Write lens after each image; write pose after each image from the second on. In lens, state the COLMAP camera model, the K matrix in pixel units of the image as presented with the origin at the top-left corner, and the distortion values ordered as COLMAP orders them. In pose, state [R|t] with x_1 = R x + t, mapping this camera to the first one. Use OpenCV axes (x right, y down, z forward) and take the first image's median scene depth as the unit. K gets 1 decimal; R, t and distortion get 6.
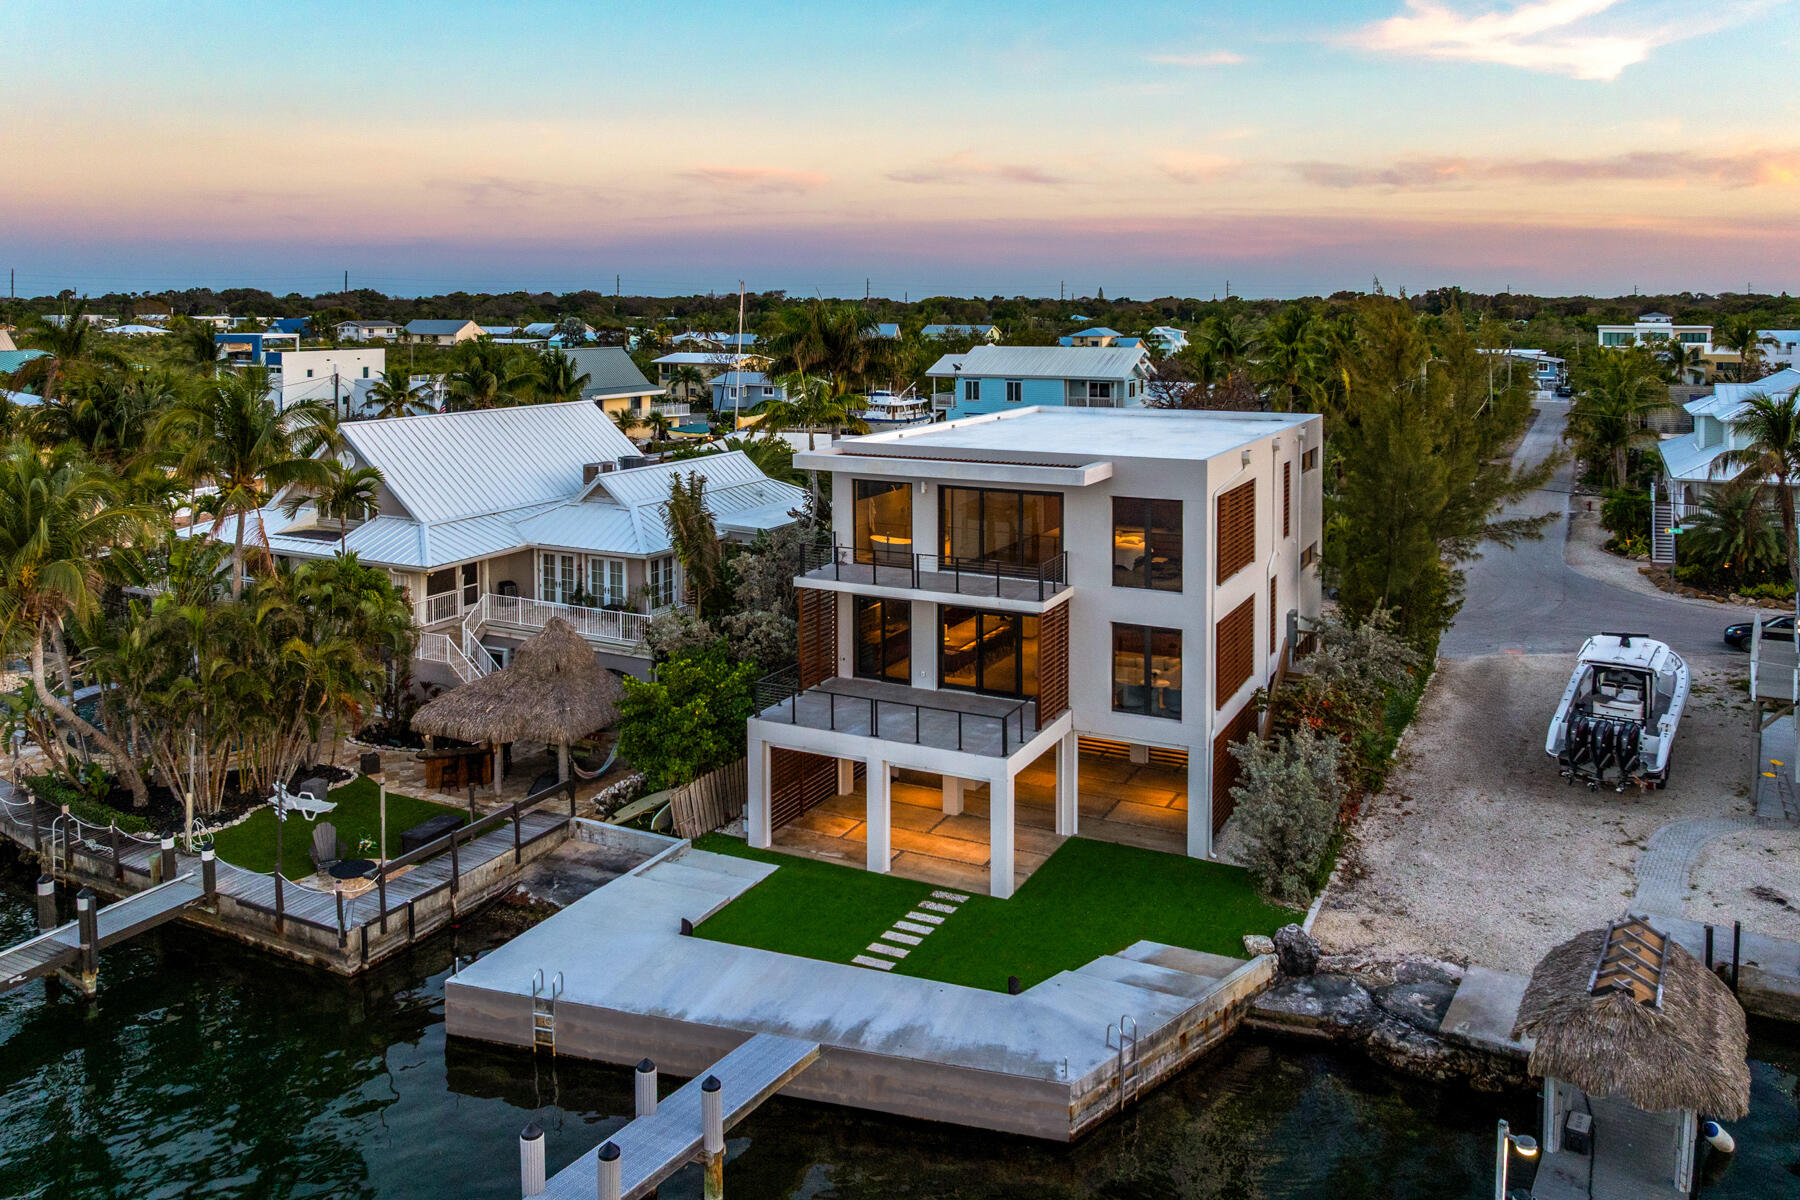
lens RADIAL K [[1347.1, 0, 901.0], [0, 1347.1, 413.8], [0, 0, 1]] dist [-0.022749, -0.008753]
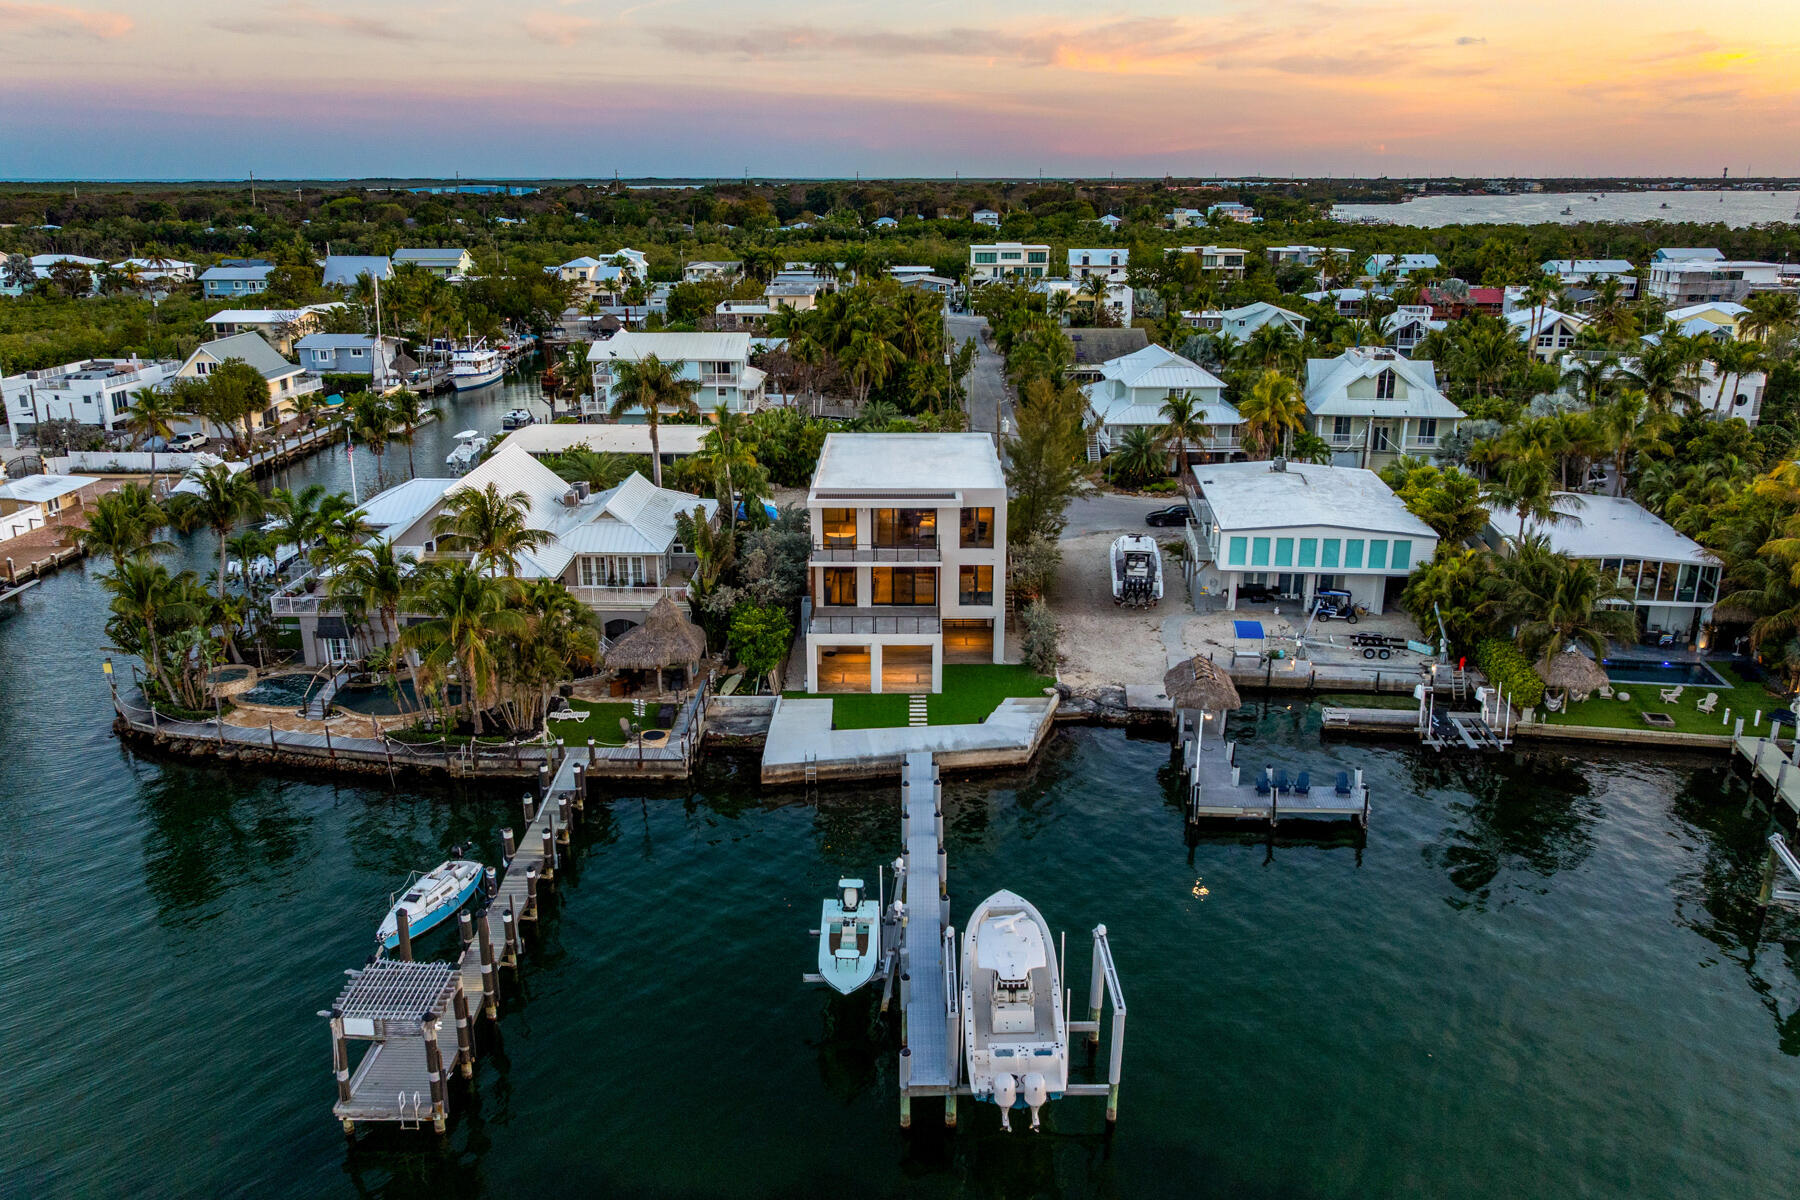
lens RADIAL K [[1247.1, 0, 881.7], [0, 1247.1, 607.0], [0, 0, 1]] dist [-0.001058, 0.001742]
pose [[0.902855, -0.144136, 0.405066, -0.742610], [0.040481, 0.966445, 0.253665, -0.279824], [-0.428036, -0.212625, 0.878394, -0.686556]]
